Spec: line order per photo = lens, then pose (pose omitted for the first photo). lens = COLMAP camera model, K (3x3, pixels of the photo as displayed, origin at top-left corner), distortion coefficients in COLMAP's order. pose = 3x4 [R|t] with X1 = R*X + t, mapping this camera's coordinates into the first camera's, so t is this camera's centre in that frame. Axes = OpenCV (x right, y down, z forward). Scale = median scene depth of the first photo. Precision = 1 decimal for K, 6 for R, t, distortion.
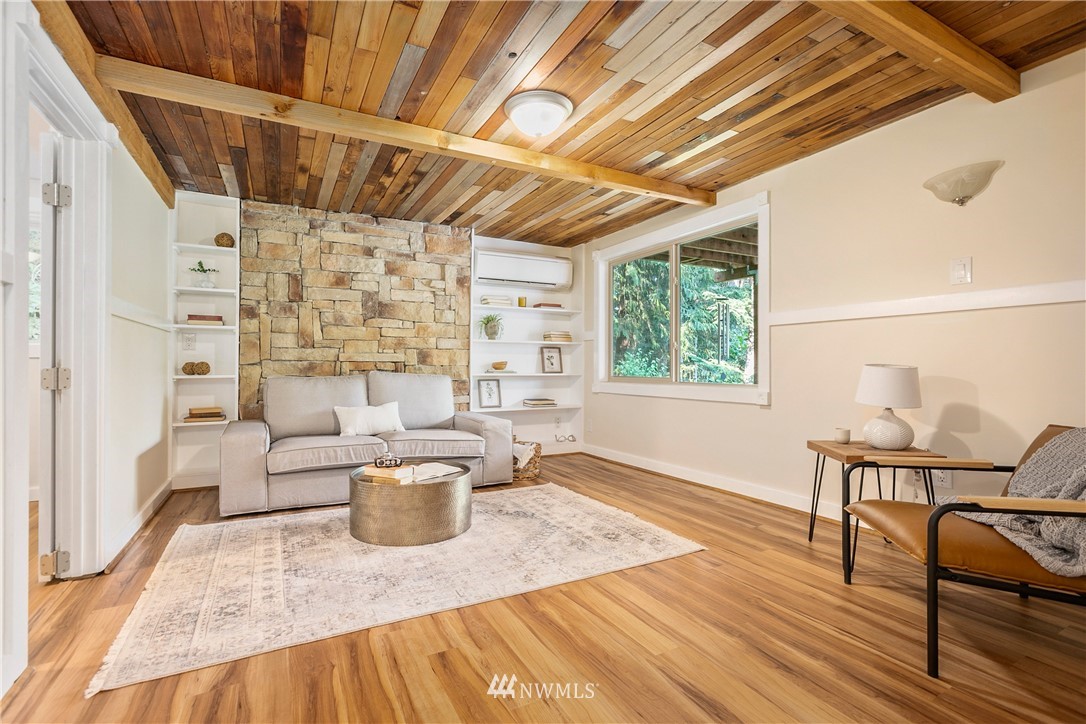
lens RADIAL K [[506.1, 0, 543.0], [0, 506.1, 362.4], [0, 0, 1]] dist [0.000311, 0.004174]
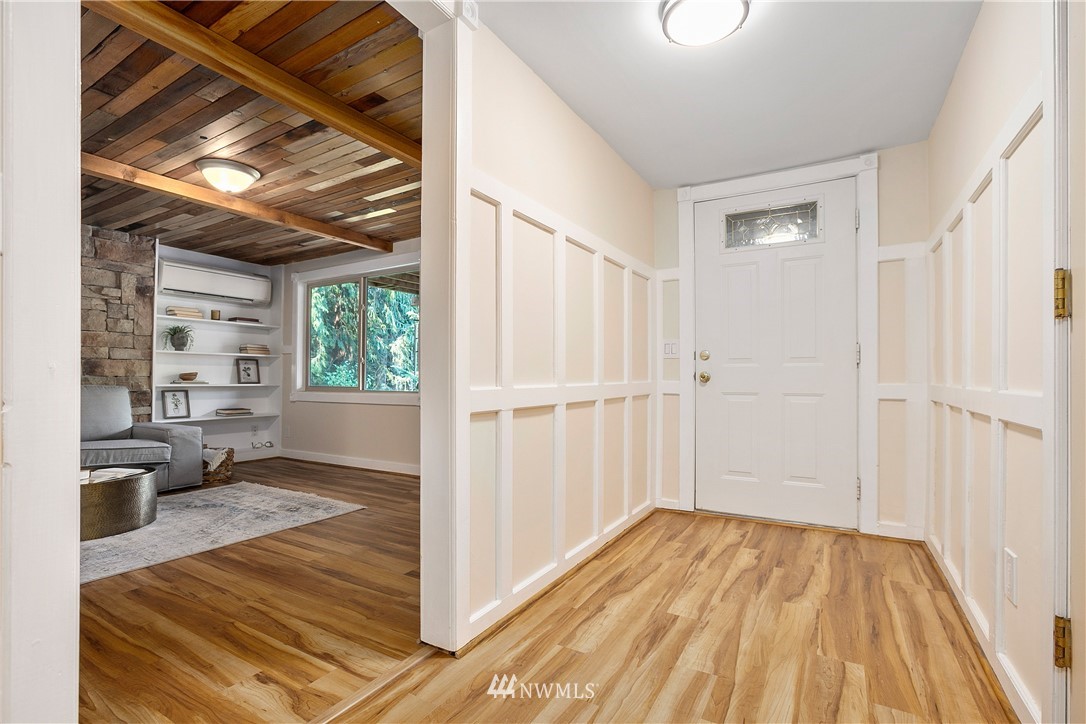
lens RADIAL K [[506.1, 0, 536.9], [0, 506.1, 370.5], [0, 0, 1]] dist [0.000311, 0.004174]
pose [[0.868491, 0.008474, 0.495633, 0.022173], [-0.005032, 0.999953, -0.008279, -0.000860], [-0.495680, 0.004696, 0.868493, -0.285824]]
